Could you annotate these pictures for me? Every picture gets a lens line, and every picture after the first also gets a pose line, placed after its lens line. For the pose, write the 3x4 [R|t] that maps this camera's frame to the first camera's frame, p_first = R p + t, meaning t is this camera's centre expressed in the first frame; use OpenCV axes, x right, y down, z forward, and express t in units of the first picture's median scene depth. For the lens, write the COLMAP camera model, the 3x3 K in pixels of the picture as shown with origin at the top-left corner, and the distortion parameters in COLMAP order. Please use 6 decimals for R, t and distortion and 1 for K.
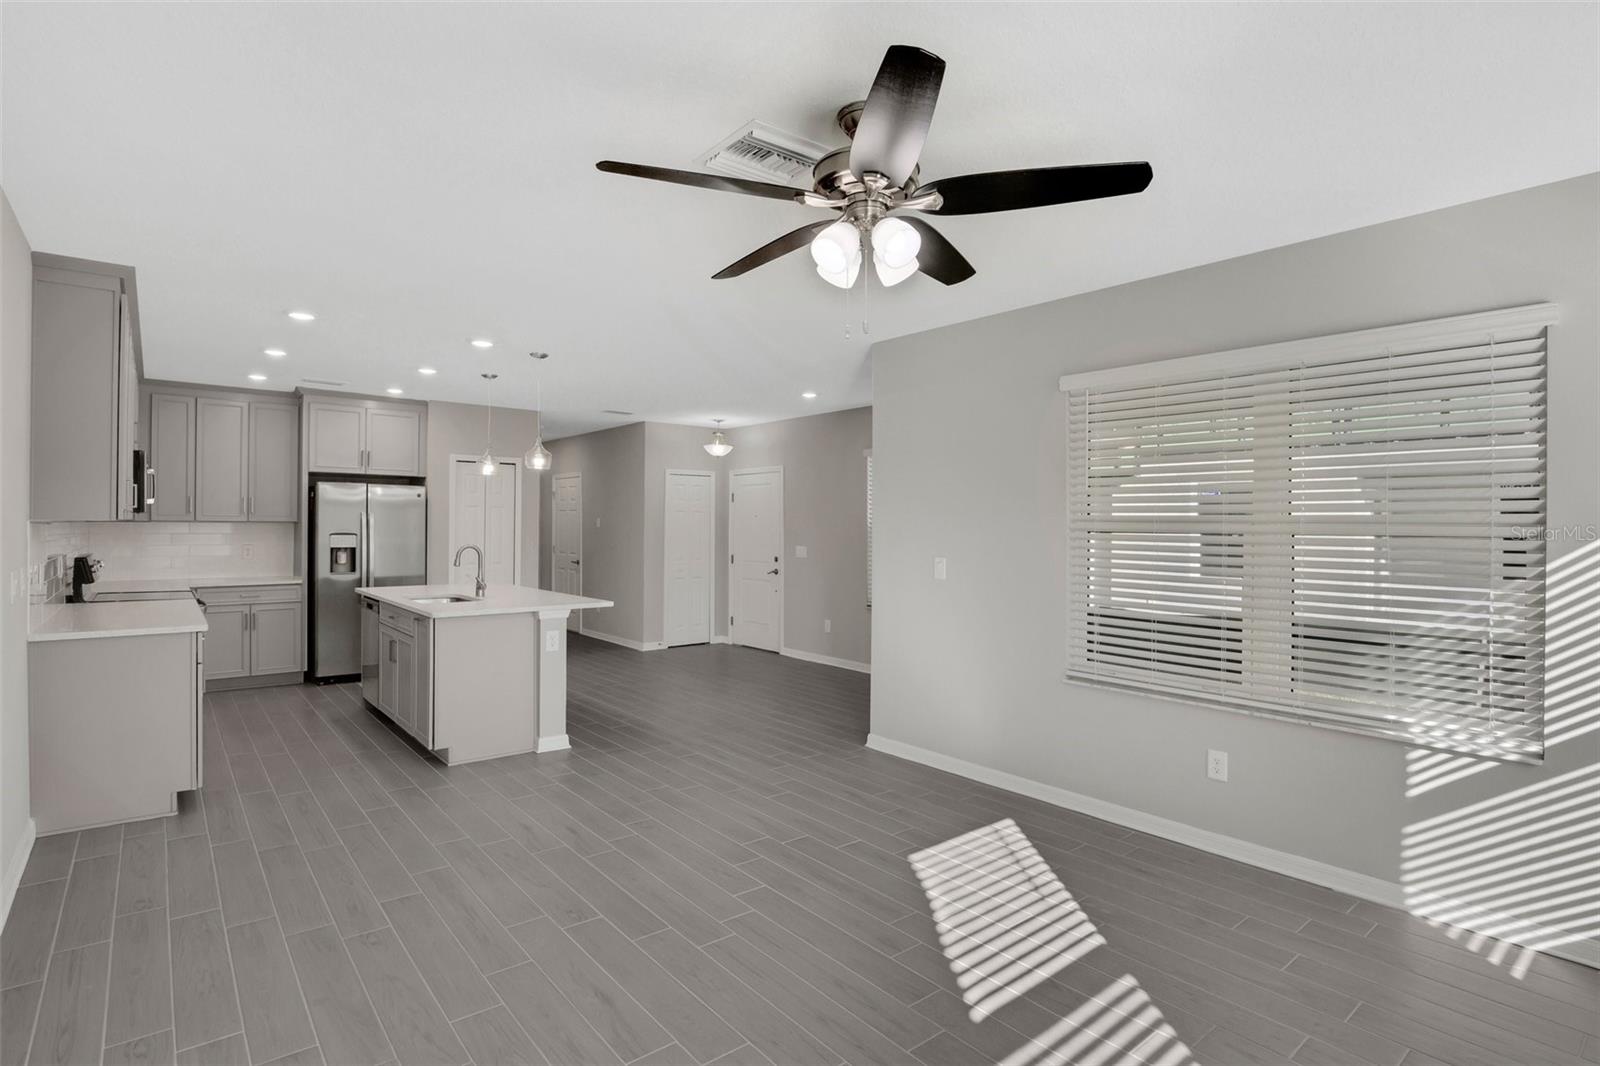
lens RADIAL K [[789.0, 0, 795.3], [0, 789.0, 526.0], [0, 0, 1]] dist [-0.018428, 0.000400]
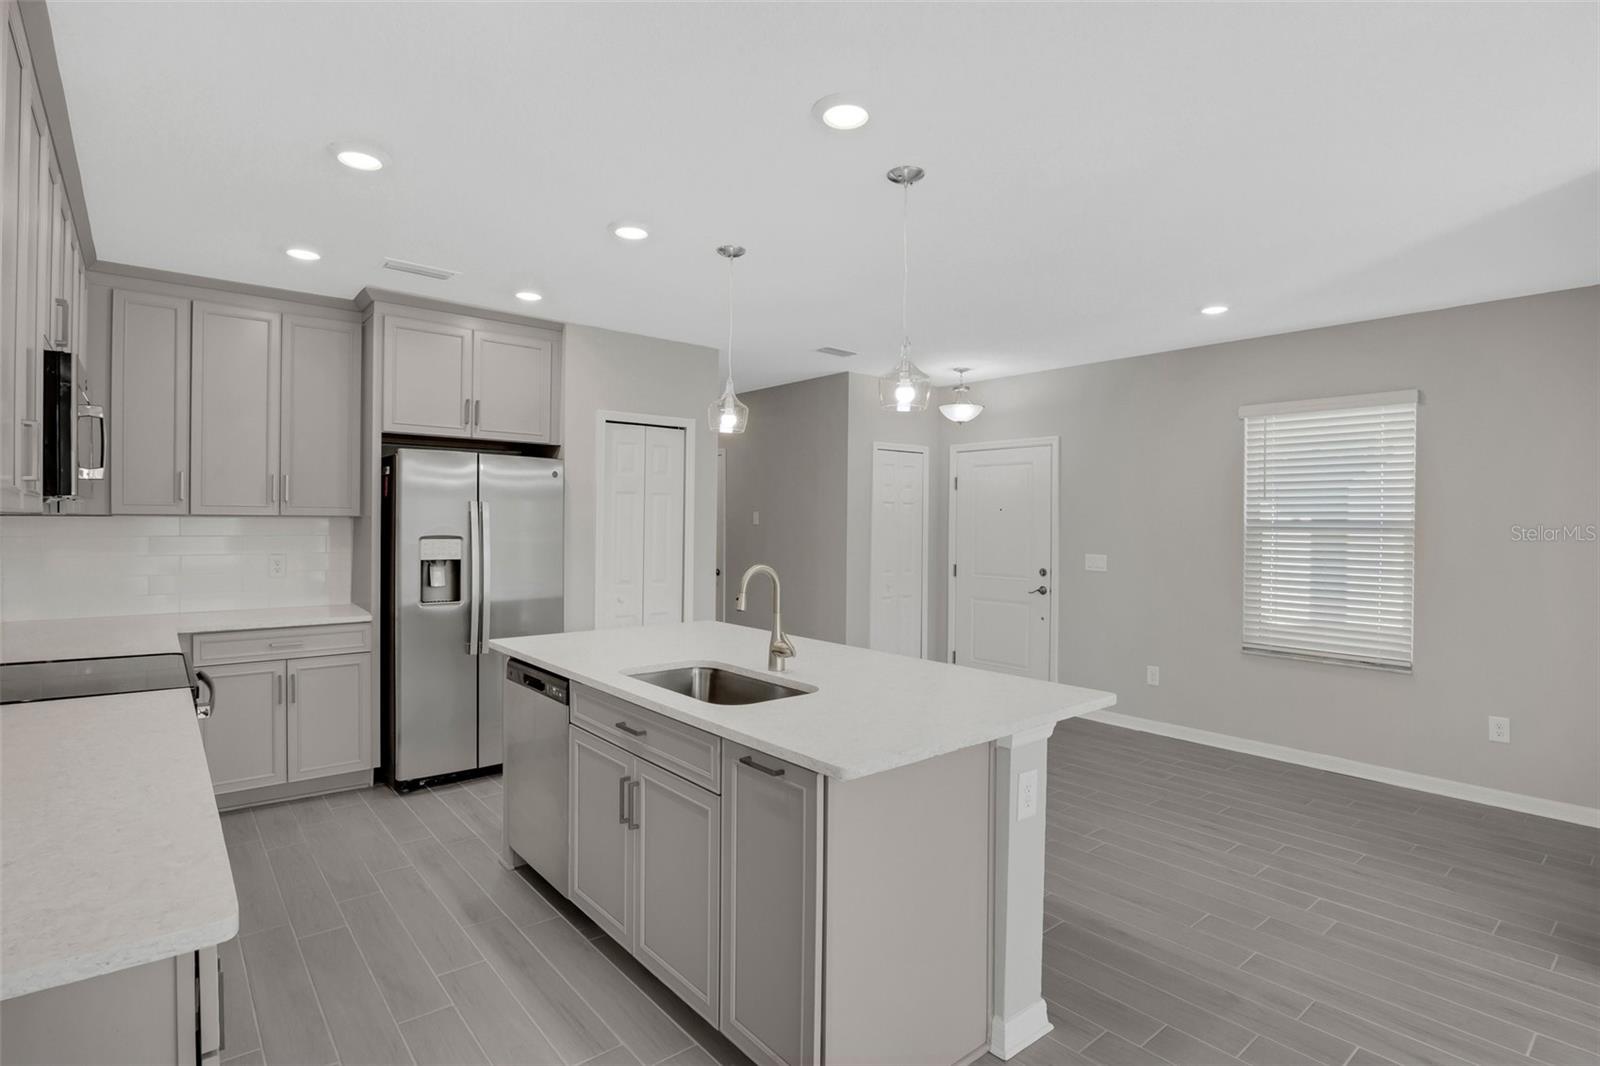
lens RADIAL K [[789.0, 0, 795.3], [0, 789.0, 526.0], [0, 0, 1]] dist [-0.018428, 0.000400]
pose [[0.999988, 0.002305, 0.004324, -0.311428], [-0.002332, 0.999979, 0.006117, -0.002644], [-0.004310, -0.006127, 0.999972, 0.405058]]
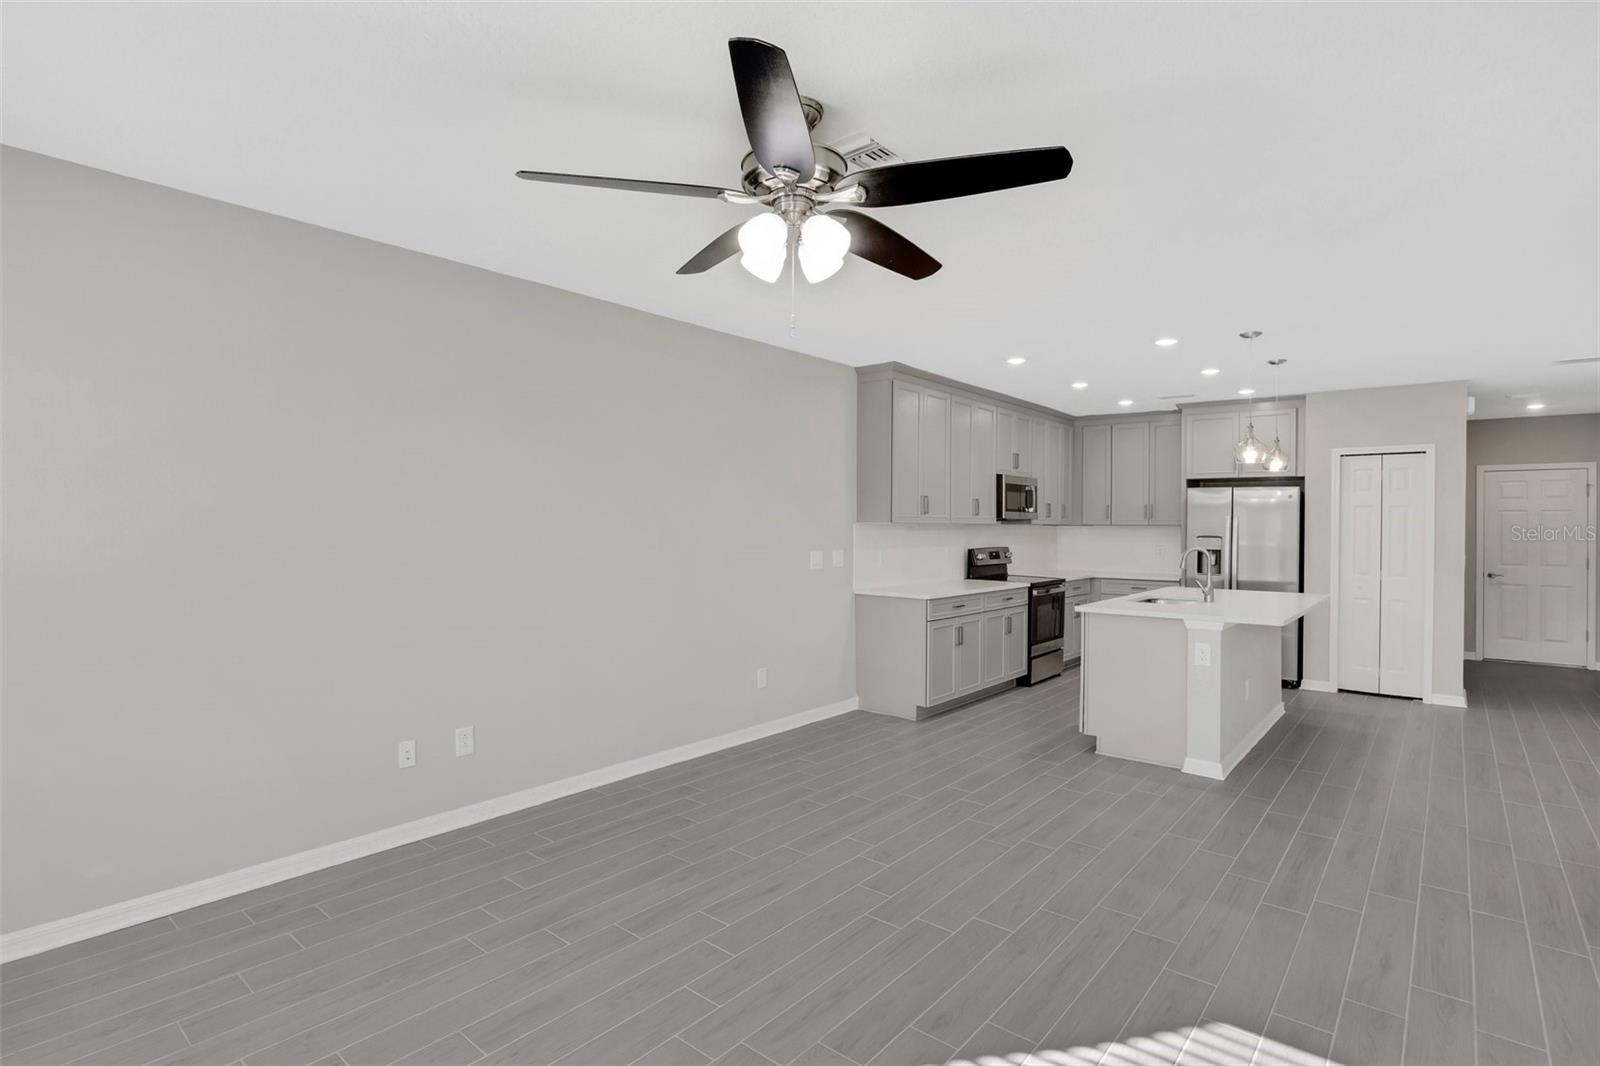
lens RADIAL K [[789.0, 0, 795.3], [0, 789.0, 526.0], [0, 0, 1]] dist [-0.018428, 0.000400]
pose [[0.187065, -0.004540, -0.982337, 0.346009], [-0.005531, 0.999969, -0.005675, 0.004843], [0.982332, 0.006494, 0.187034, 0.264913]]
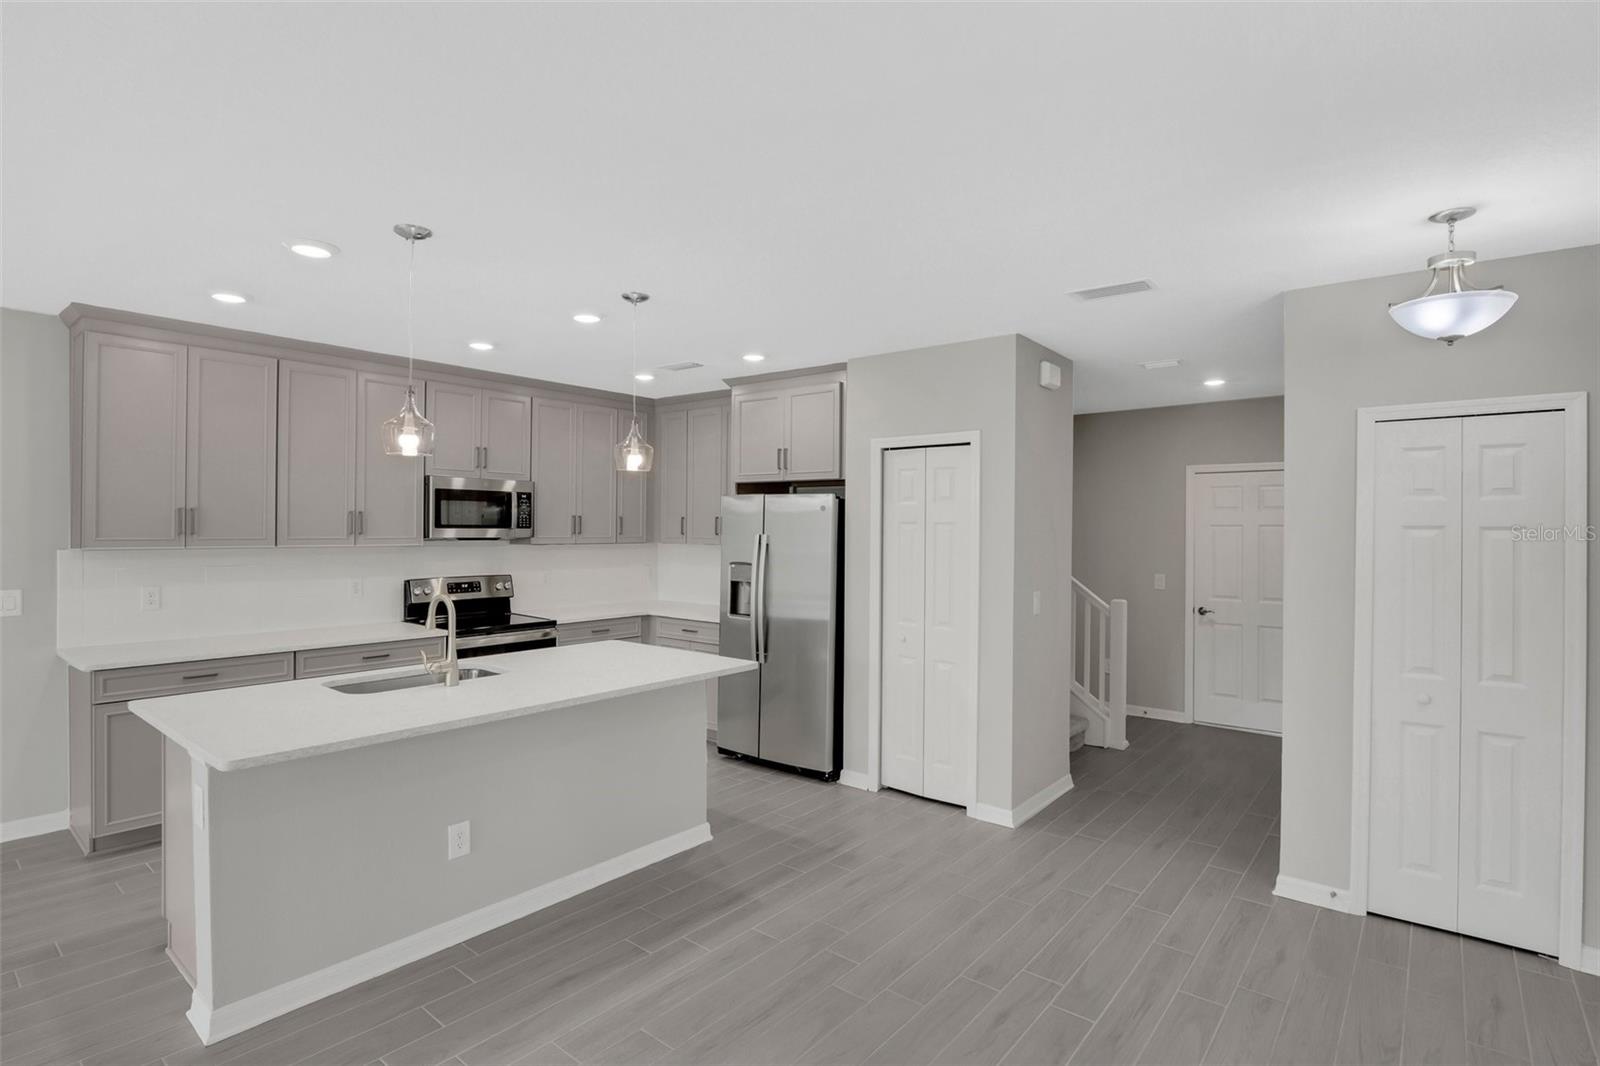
lens RADIAL K [[789.0, 0, 795.3], [0, 789.0, 526.0], [0, 0, 1]] dist [-0.018428, 0.000400]
pose [[0.196630, -0.007137, -0.980452, 0.169981], [-0.007234, 0.999936, -0.008730, -0.019215], [0.980451, 0.008810, 0.196566, 0.902444]]
